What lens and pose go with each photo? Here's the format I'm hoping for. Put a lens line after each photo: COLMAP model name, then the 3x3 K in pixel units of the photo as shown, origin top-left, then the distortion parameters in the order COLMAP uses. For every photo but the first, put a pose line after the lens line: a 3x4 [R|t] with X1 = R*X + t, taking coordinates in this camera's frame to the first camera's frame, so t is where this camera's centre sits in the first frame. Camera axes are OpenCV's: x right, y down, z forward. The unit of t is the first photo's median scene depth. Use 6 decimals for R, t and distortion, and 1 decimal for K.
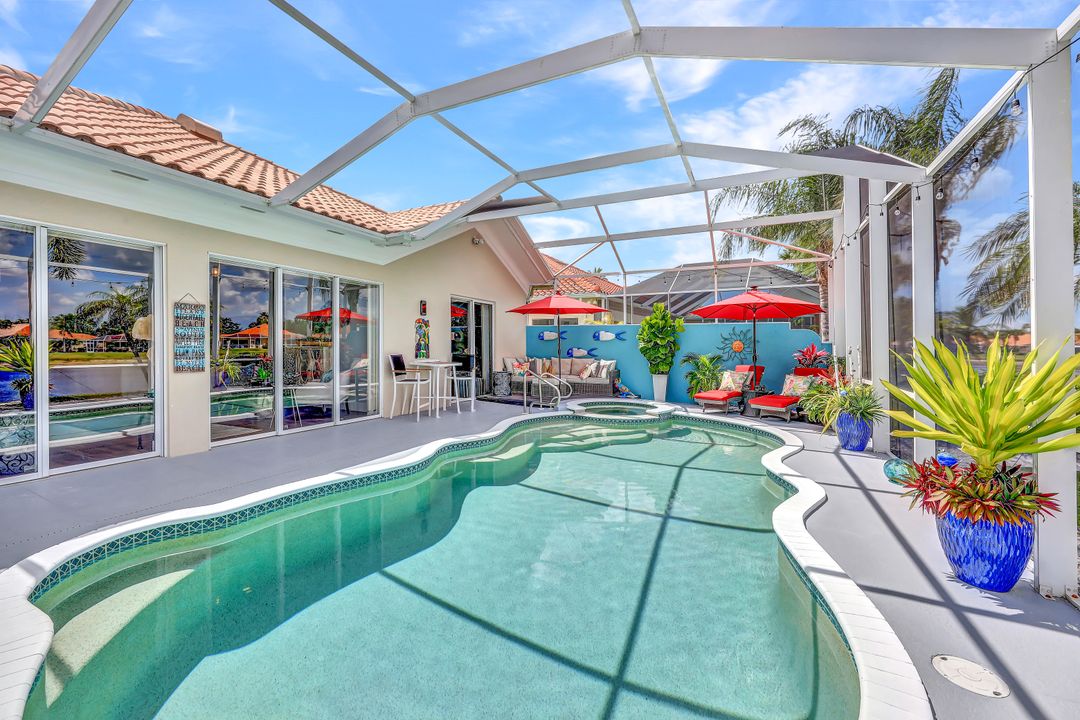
lens RADIAL K [[433.8, 0, 539.4], [0, 433.8, 345.0], [0, 0, 1]] dist [-0.000430, 0.000074]
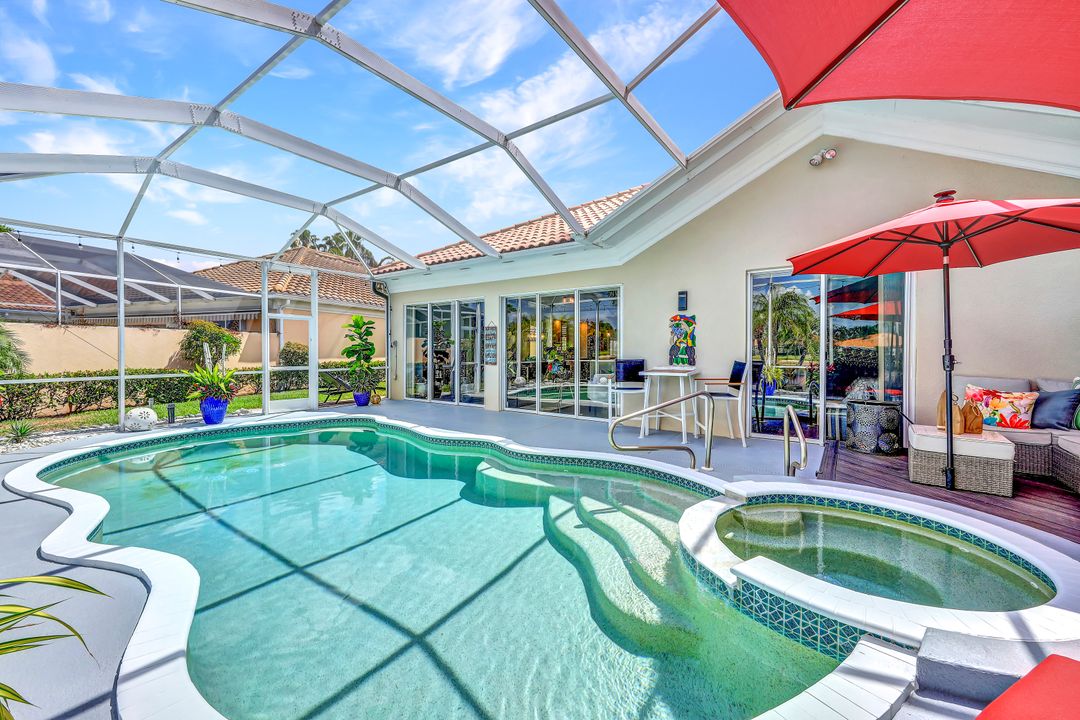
lens RADIAL K [[433.8, 0, 539.4], [0, 433.8, 345.0], [0, 0, 1]] dist [-0.000430, 0.000074]
pose [[-0.162085, -0.020756, -0.986559, 0.555590], [0.003859, 0.999758, -0.021668, 0.010384], [0.986769, -0.007319, -0.161965, 0.882002]]
